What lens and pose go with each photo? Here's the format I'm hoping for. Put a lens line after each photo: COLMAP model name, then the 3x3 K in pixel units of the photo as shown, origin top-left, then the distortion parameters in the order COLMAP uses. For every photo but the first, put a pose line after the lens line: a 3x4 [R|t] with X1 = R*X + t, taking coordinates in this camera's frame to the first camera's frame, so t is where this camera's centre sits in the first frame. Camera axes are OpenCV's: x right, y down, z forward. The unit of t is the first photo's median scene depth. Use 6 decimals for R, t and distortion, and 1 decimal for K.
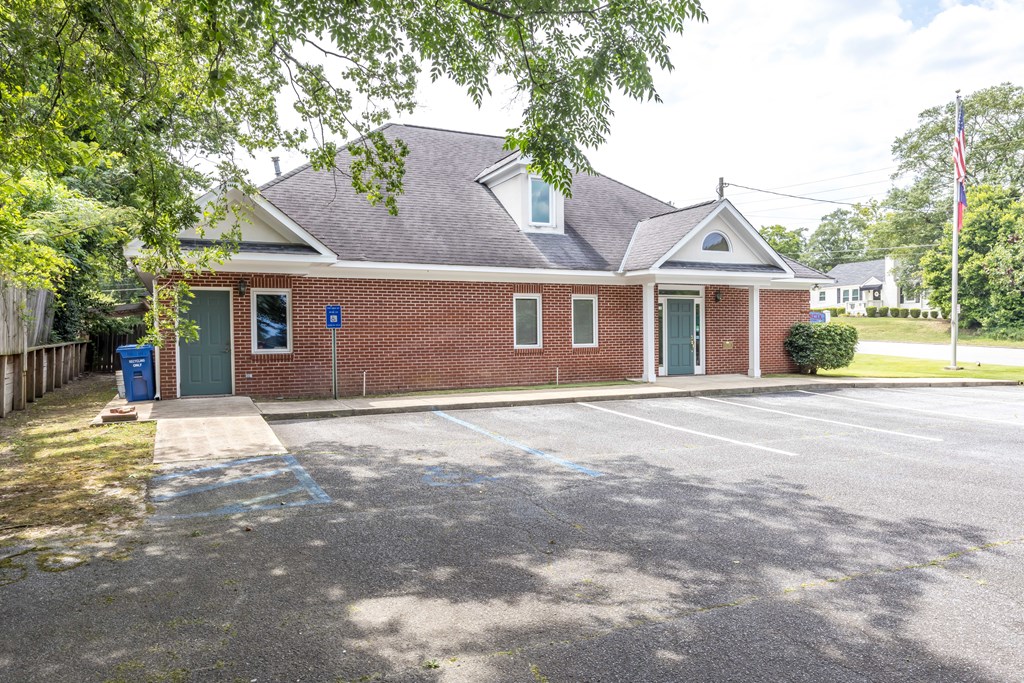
lens RADIAL K [[801.0, 0, 512.0], [0, 801.0, 341.5], [0, 0, 1]] dist [-0.002611, -0.000005]
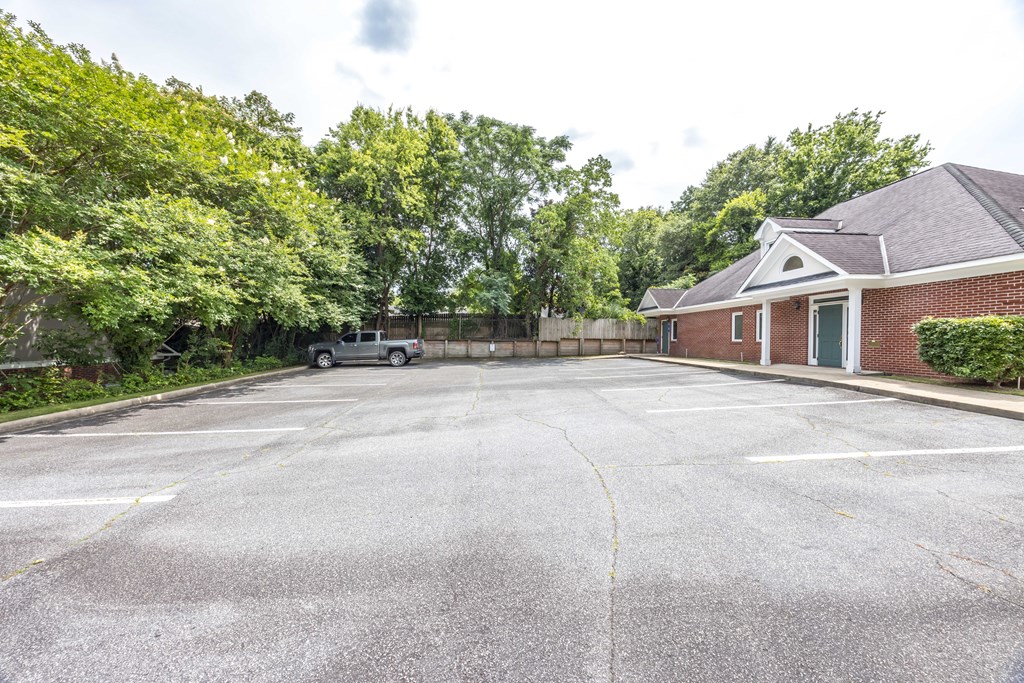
lens RADIAL K [[406.3, 0, 512.0], [0, 406.3, 341.5], [0, 0, 1]] dist [-0.000162, 0.000014]
pose [[-0.419072, 0.021144, -0.907707, 1.101361], [0.009540, 0.999776, 0.018884, -0.014696], [0.907903, -0.000746, -0.419180, 0.913181]]
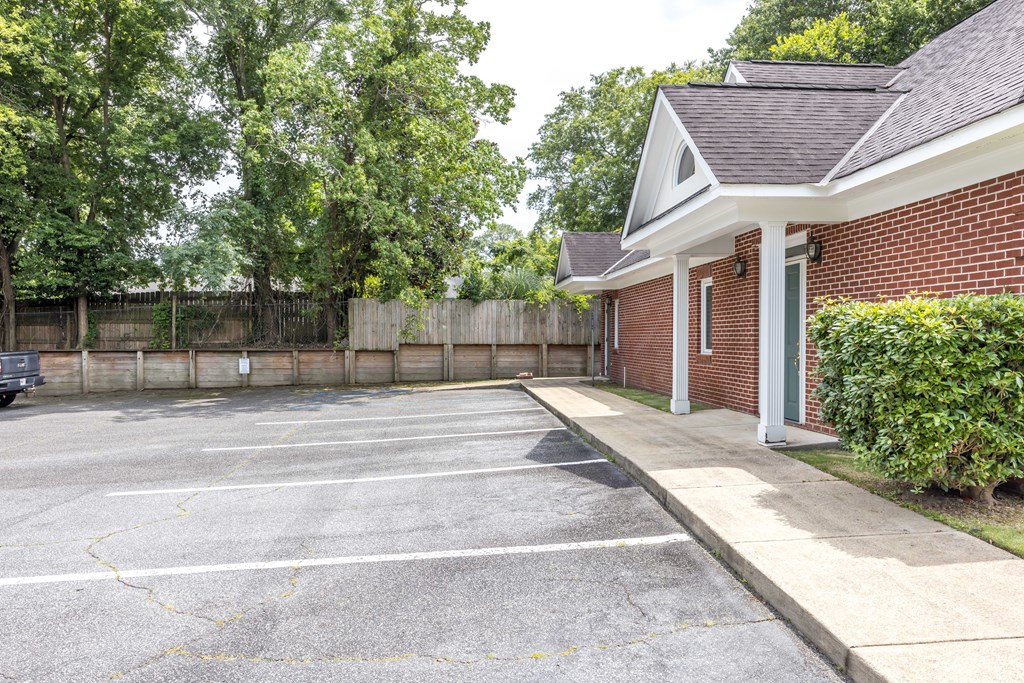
lens RADIAL K [[801.0, 0, 512.0], [0, 801.0, 341.5], [0, 0, 1]] dist [-0.002611, -0.000005]
pose [[-0.428318, 0.024267, -0.903302, 0.815132], [0.019318, 0.999657, 0.017695, -0.020601], [0.903422, -0.009870, -0.428640, 1.187632]]
